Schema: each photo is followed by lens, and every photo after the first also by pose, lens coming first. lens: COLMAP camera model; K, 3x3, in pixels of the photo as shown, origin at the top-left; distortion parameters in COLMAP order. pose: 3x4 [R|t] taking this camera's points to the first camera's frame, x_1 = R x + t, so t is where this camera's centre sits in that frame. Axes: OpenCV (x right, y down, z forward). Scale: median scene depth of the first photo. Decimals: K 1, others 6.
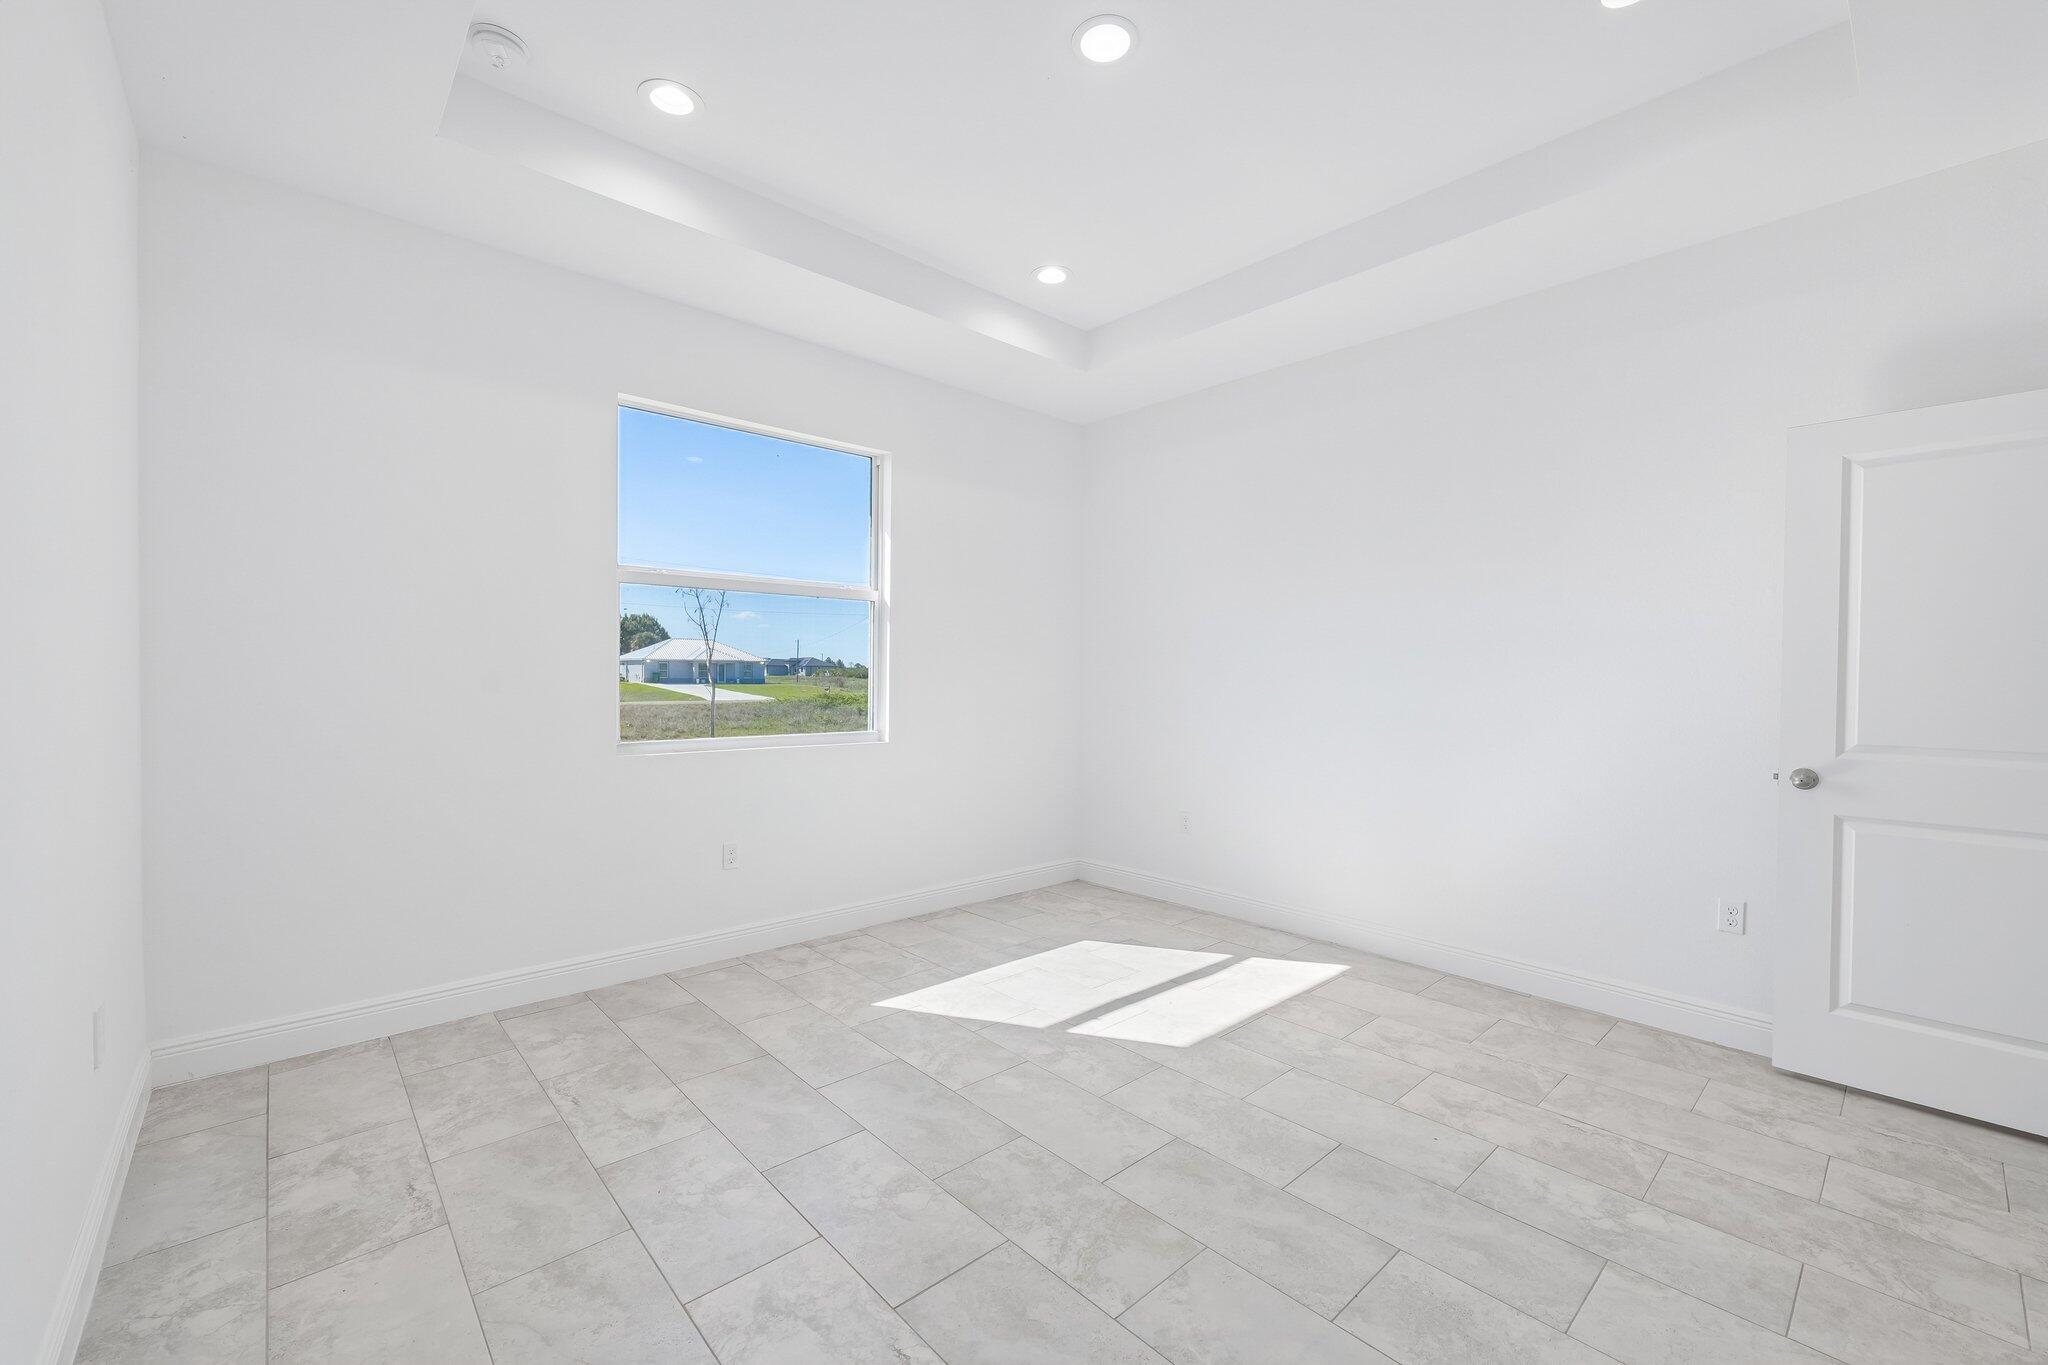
lens RADIAL K [[831.0, 0, 1022.1], [0, 831.0, 686.6], [0, 0, 1]] dist [0.001082, -0.000480]
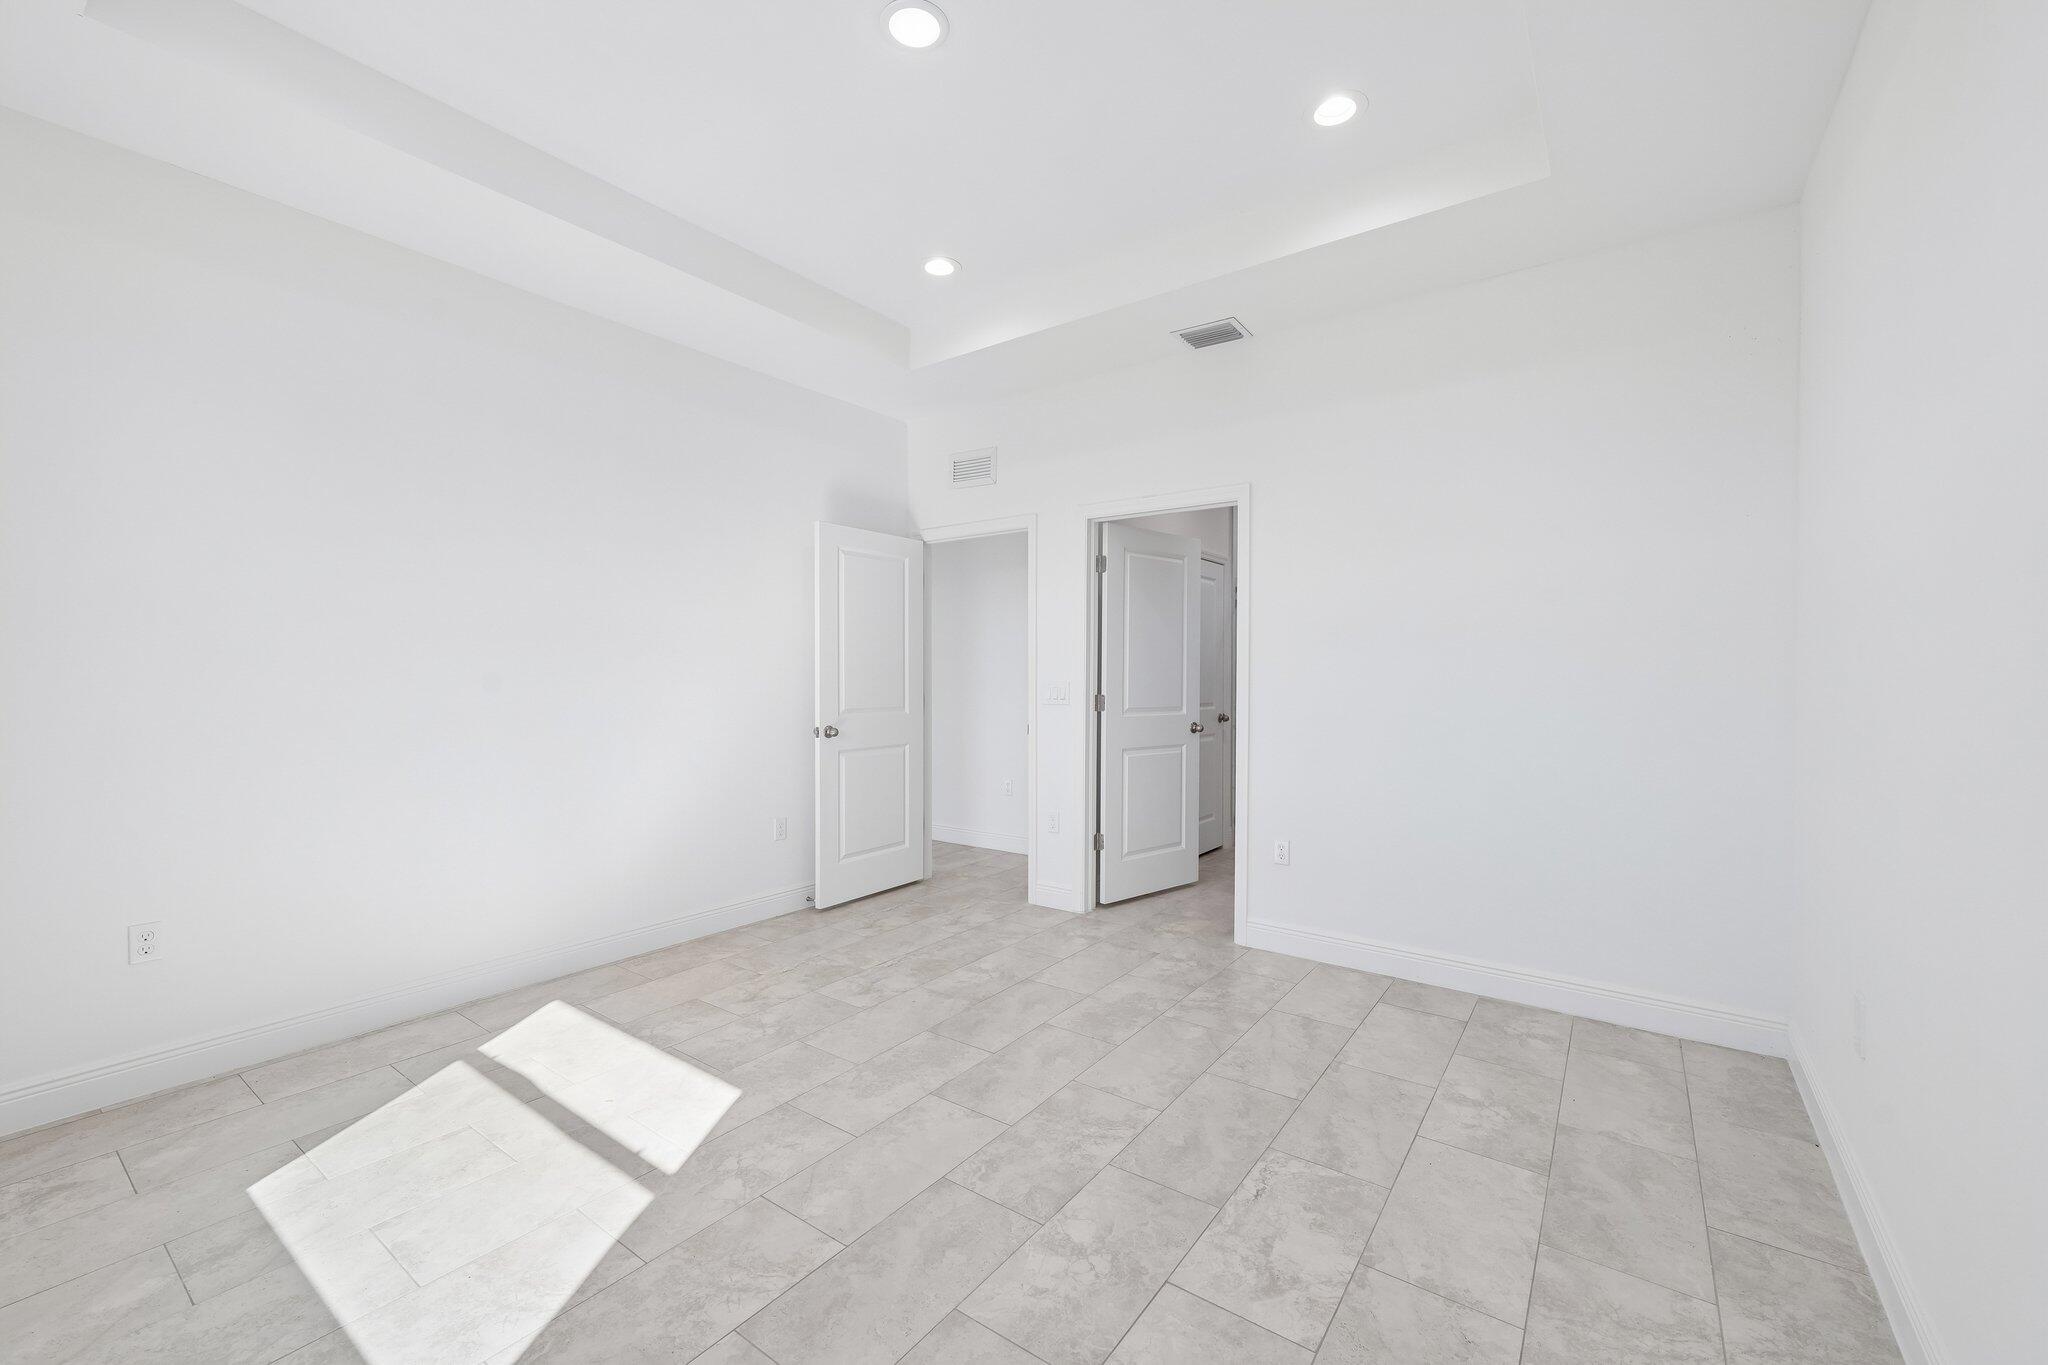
lens RADIAL K [[828.9, 0, 1023.7], [0, 828.9, 678.6], [0, 0, 1]] dist [0.000360, -0.000536]
pose [[-0.203018, -0.013677, 0.979079, -0.757635], [0.012654, 0.999782, 0.016590, -0.019601], [-0.979093, 0.015757, -0.202801, 0.914015]]
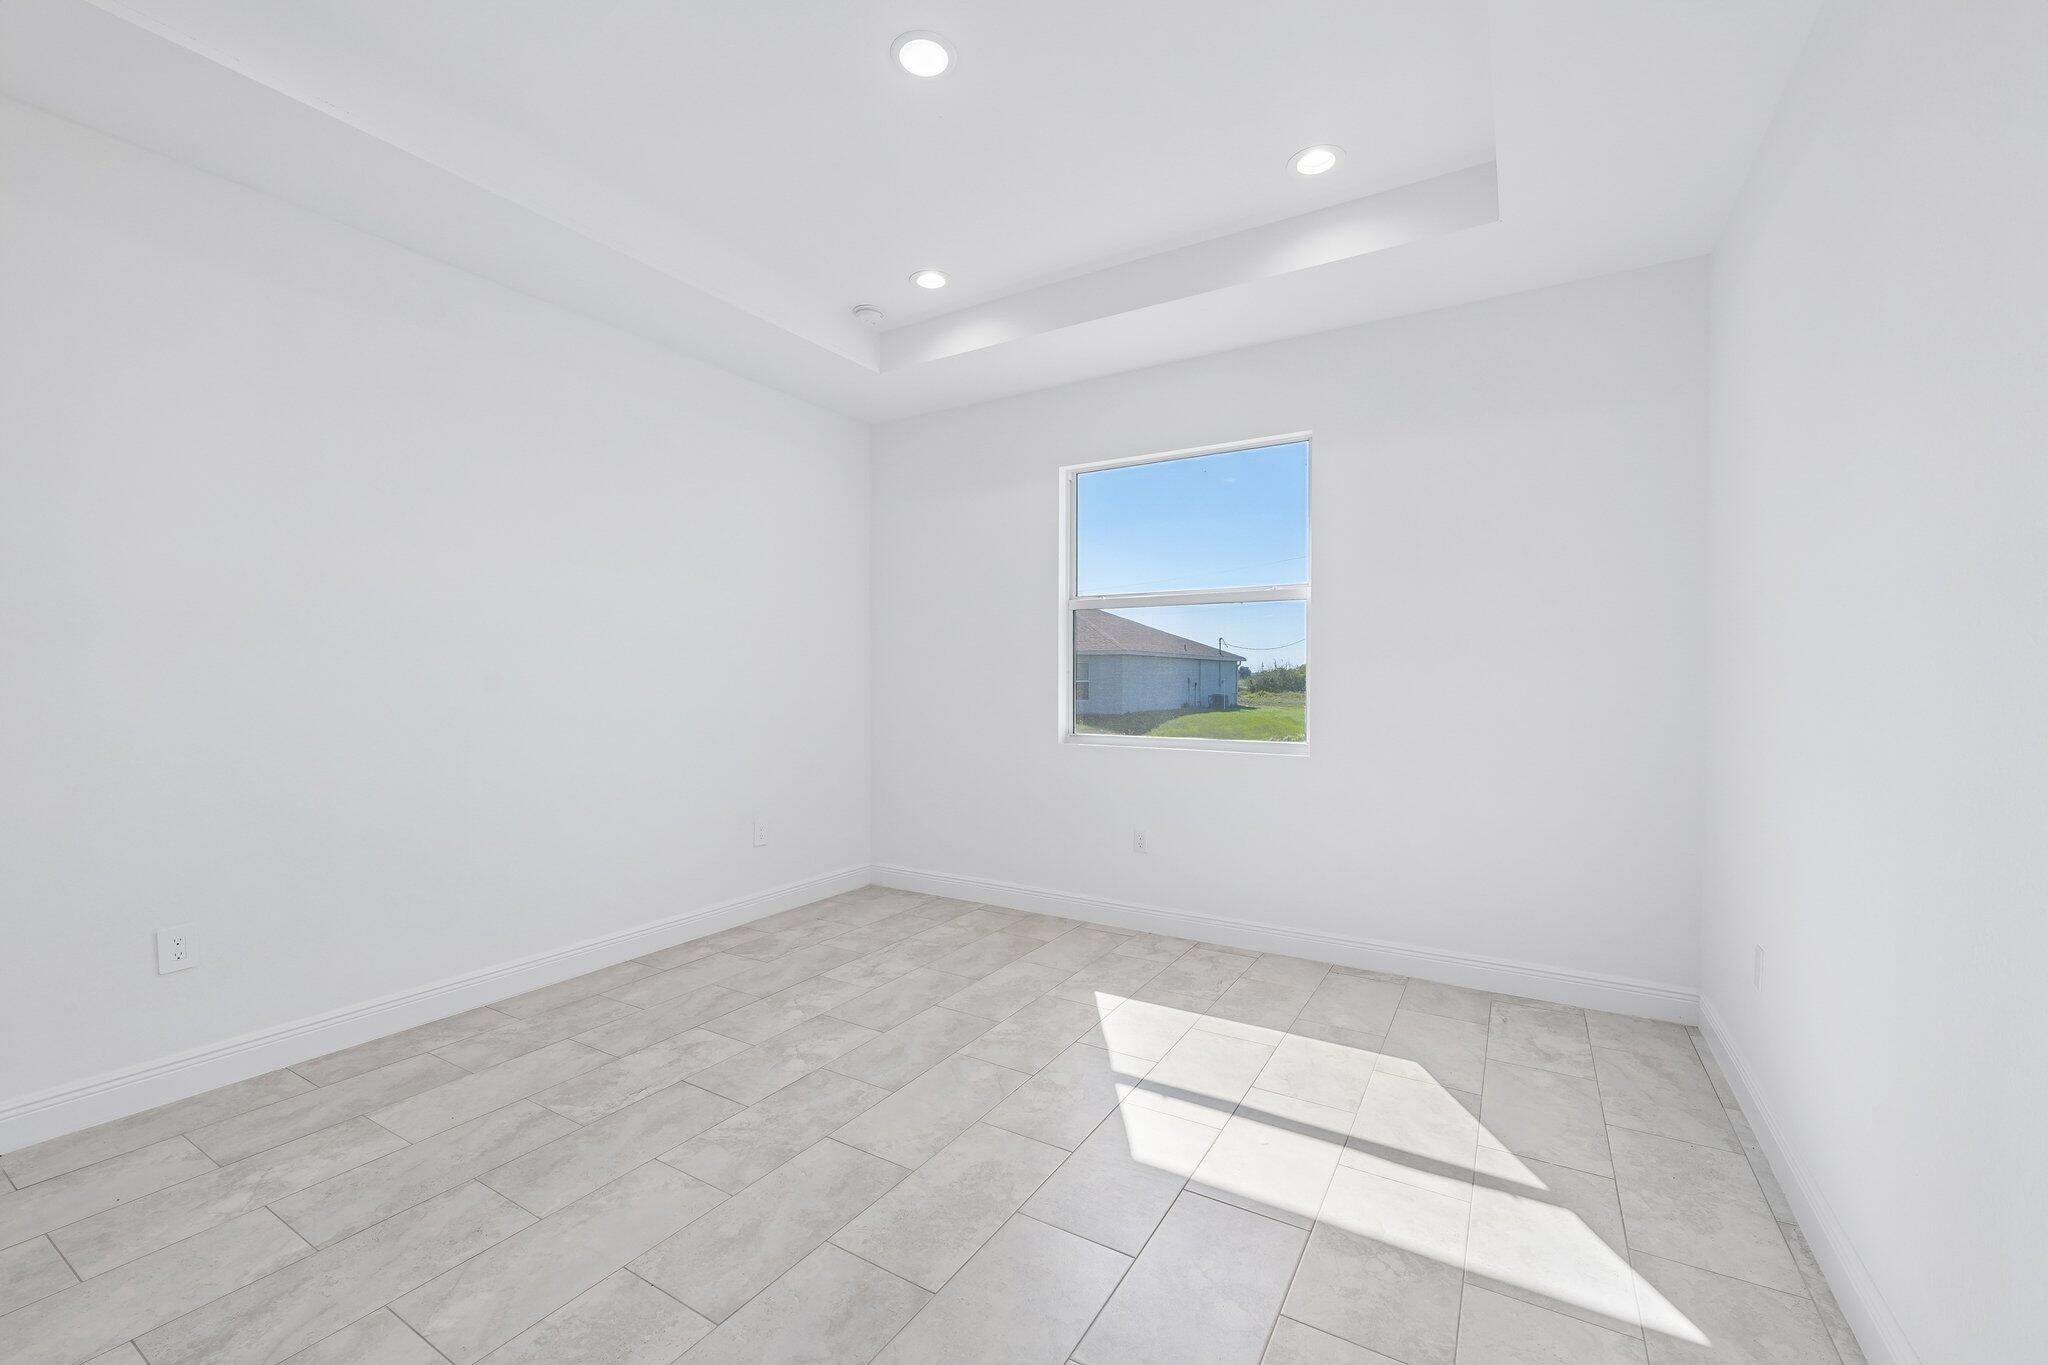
lens RADIAL K [[831.0, 0, 1022.1], [0, 831.0, 686.6], [0, 0, 1]] dist [0.001082, -0.000480]
pose [[0.284487, 0.002079, -0.958678, 0.936532], [-0.013000, 0.999914, -0.001689, -0.003349], [0.958592, 0.012944, 0.284490, 0.705063]]
